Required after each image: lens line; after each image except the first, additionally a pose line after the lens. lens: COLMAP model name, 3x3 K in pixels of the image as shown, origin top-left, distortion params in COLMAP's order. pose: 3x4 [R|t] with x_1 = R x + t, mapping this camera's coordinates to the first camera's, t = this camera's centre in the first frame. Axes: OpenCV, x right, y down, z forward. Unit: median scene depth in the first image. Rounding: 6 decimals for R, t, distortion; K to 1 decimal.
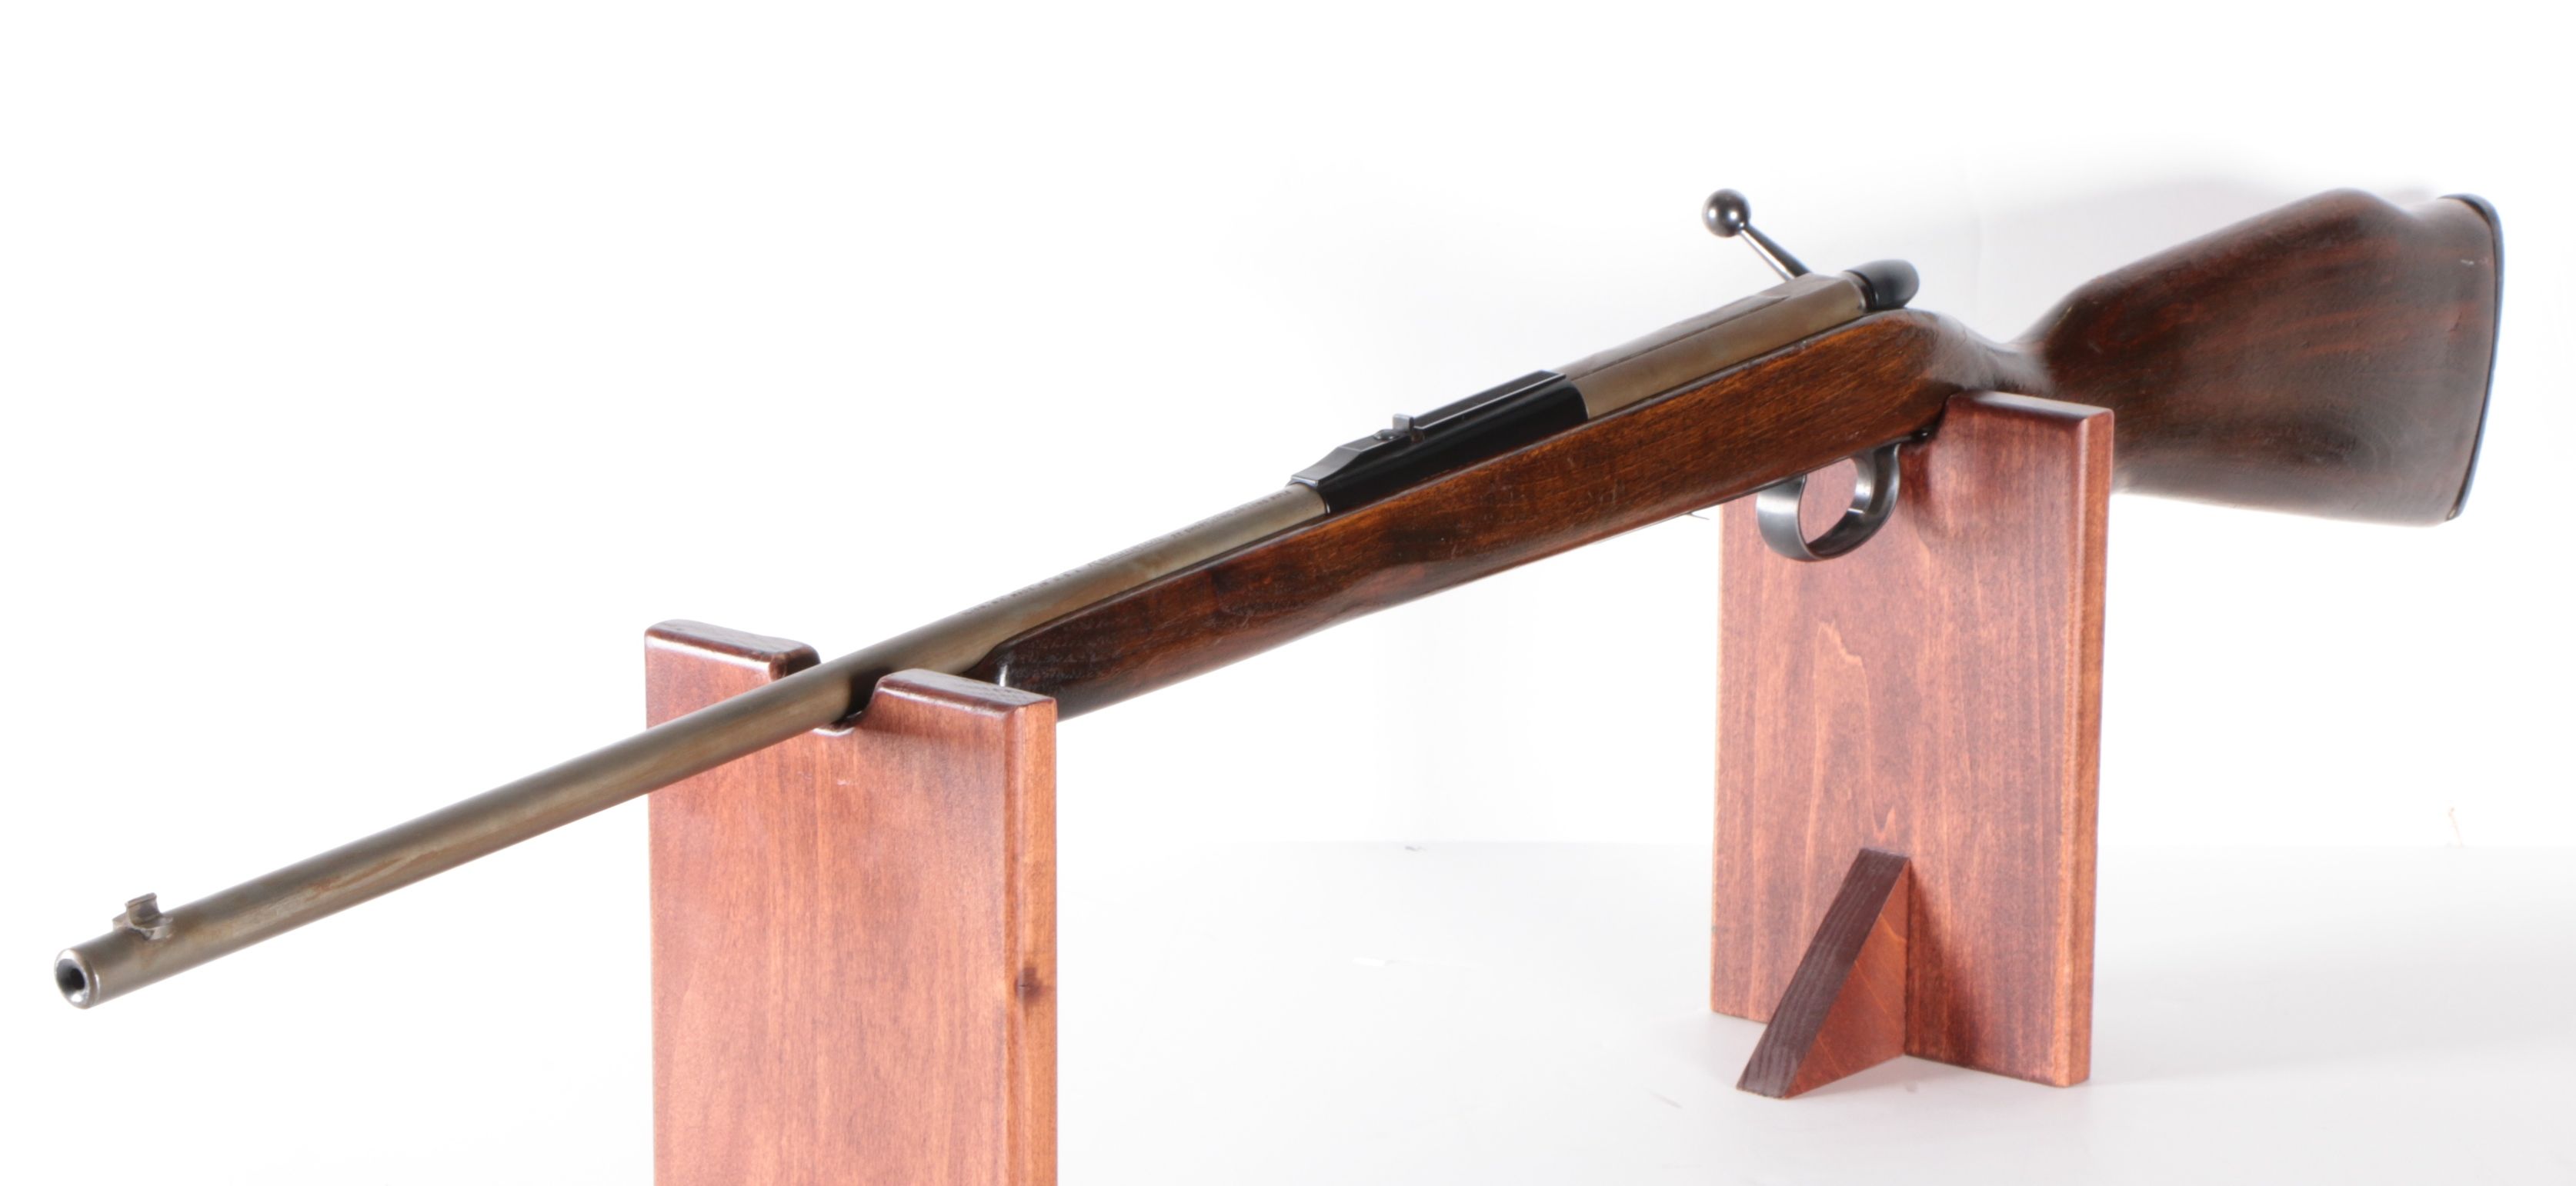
lens RADIAL K [[8228.2, 0, 1288.0], [0, 8228.2, 593.0], [0, 0, 1]] dist [0.036379, 0.032217]
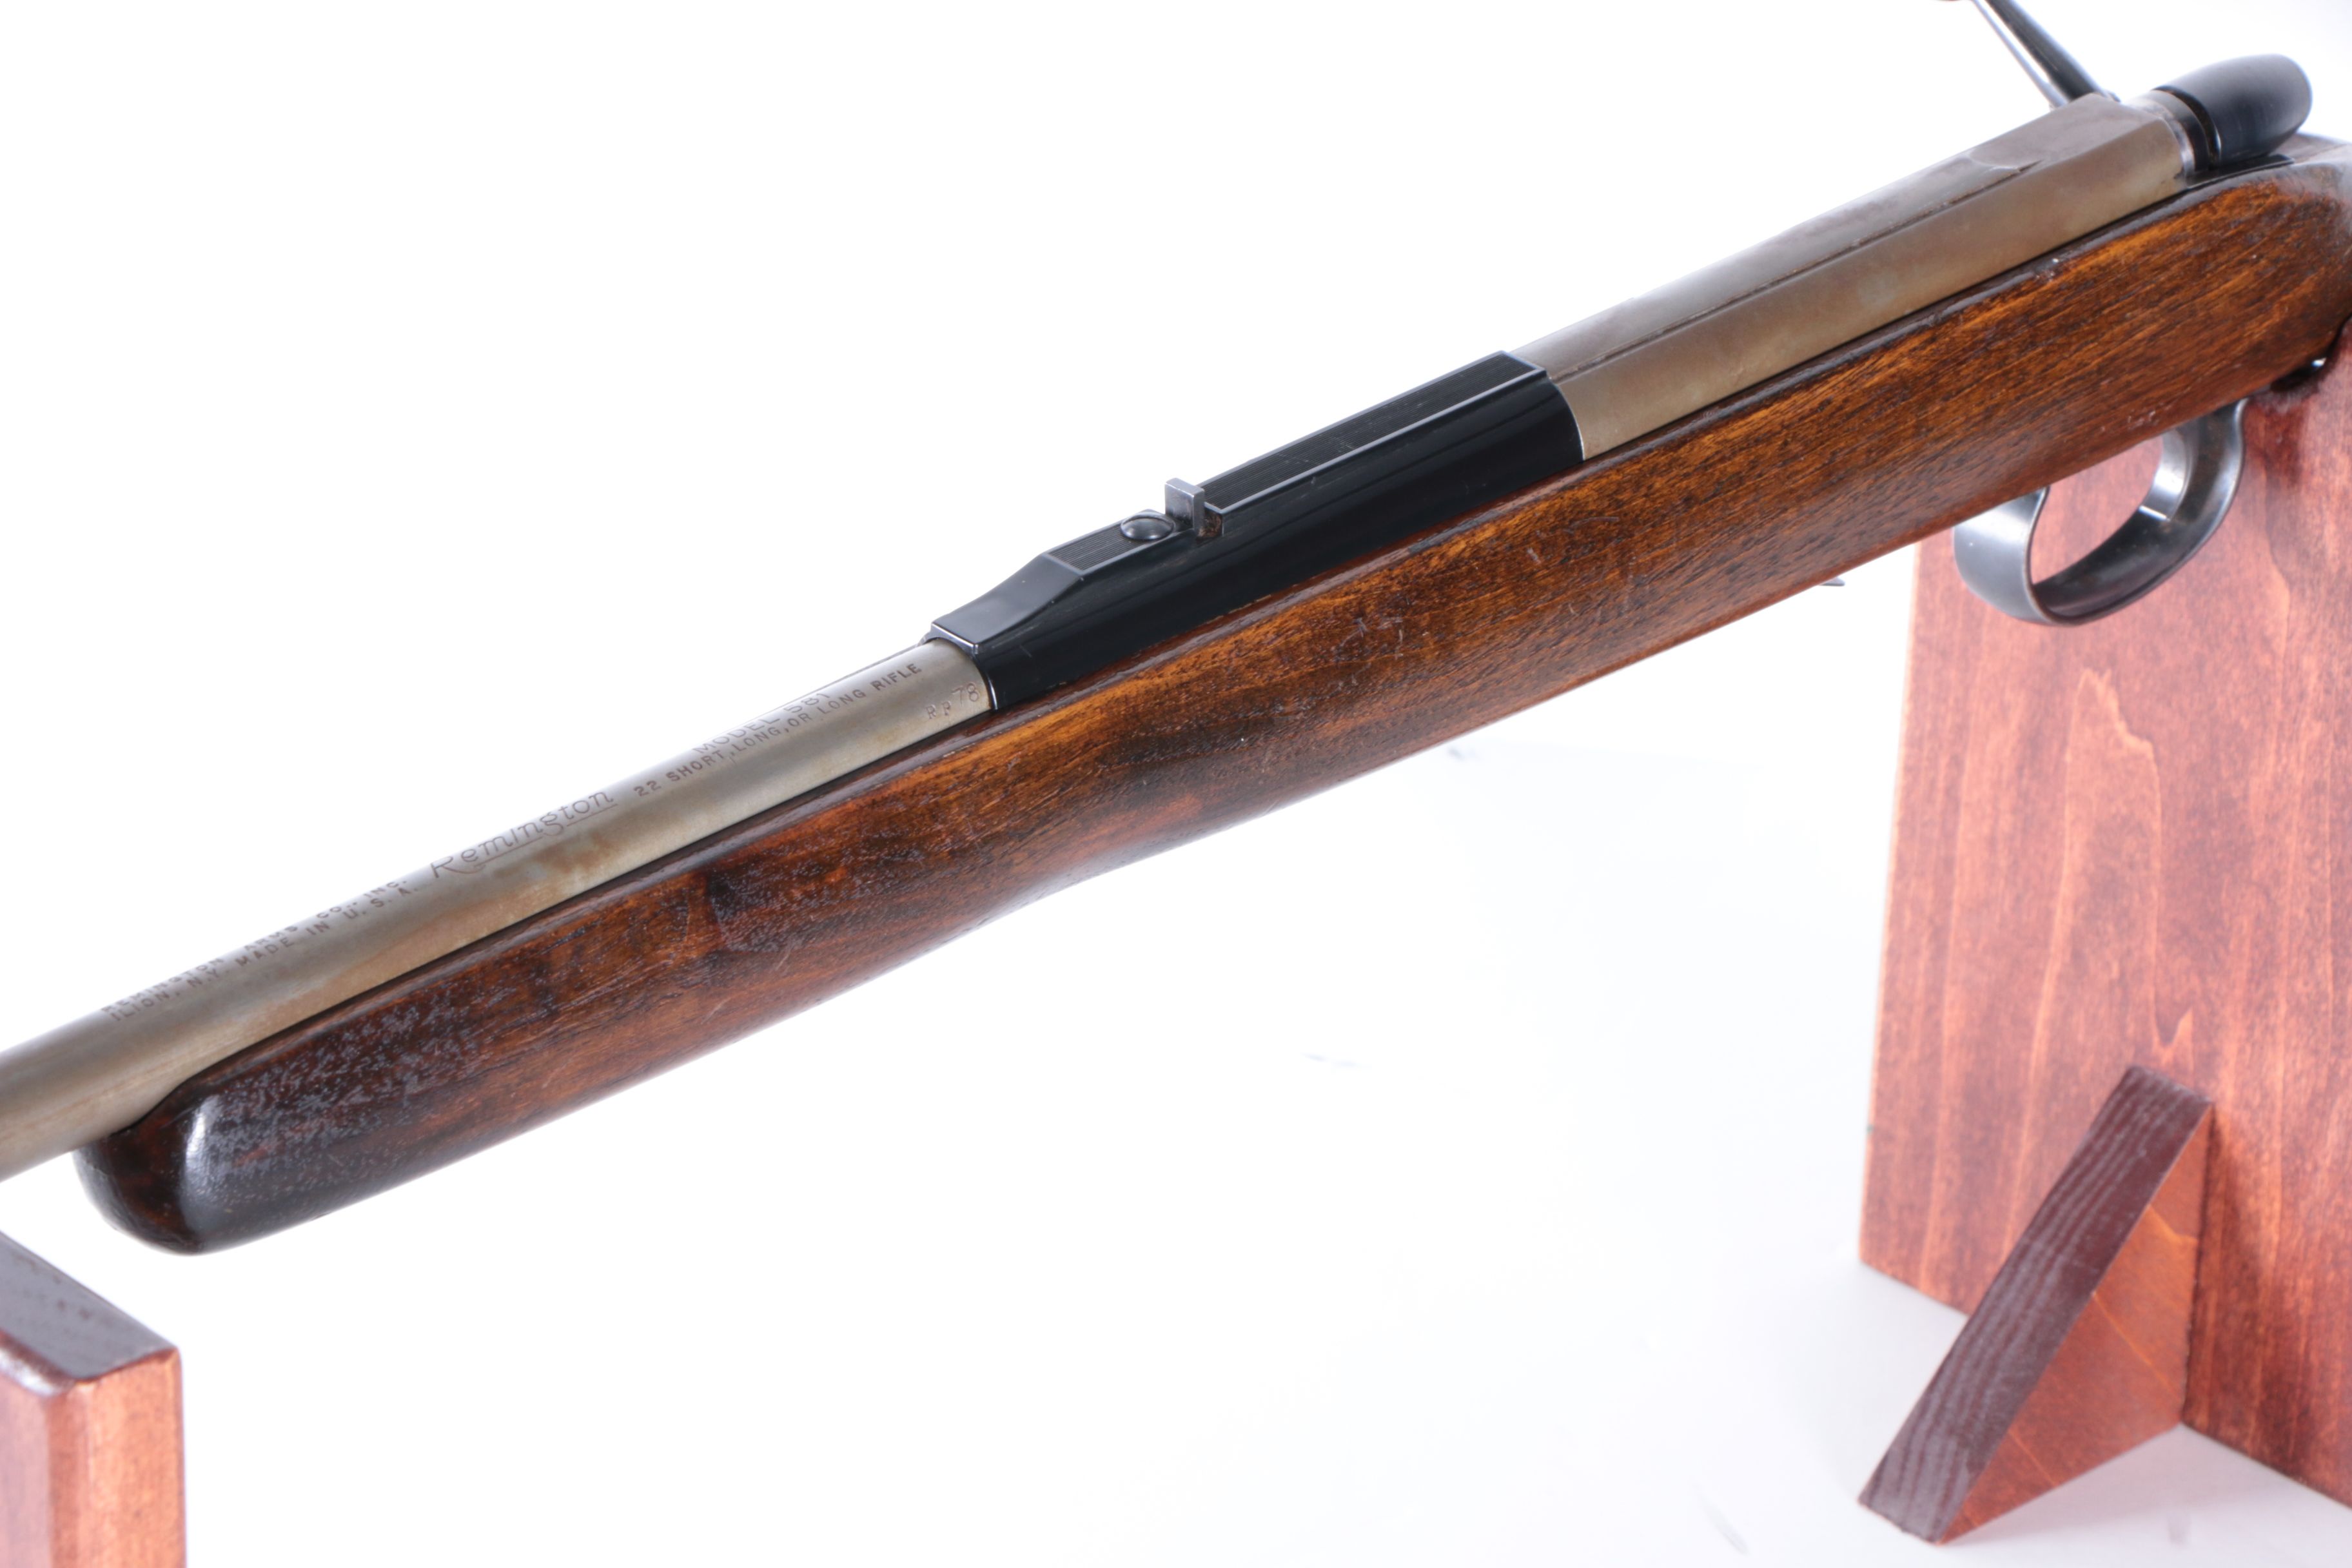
lens RADIAL K [[7803.6, 0, 1176.0], [0, 7803.6, 784.0], [0, 0, 1]] dist [0.517244, 0.261433]
pose [[0.992551, 0.077789, -0.093763, 0.054537], [-0.057941, 0.978411, 0.198378, -0.089947], [0.107171, -0.191468, 0.975630, 0.482138]]
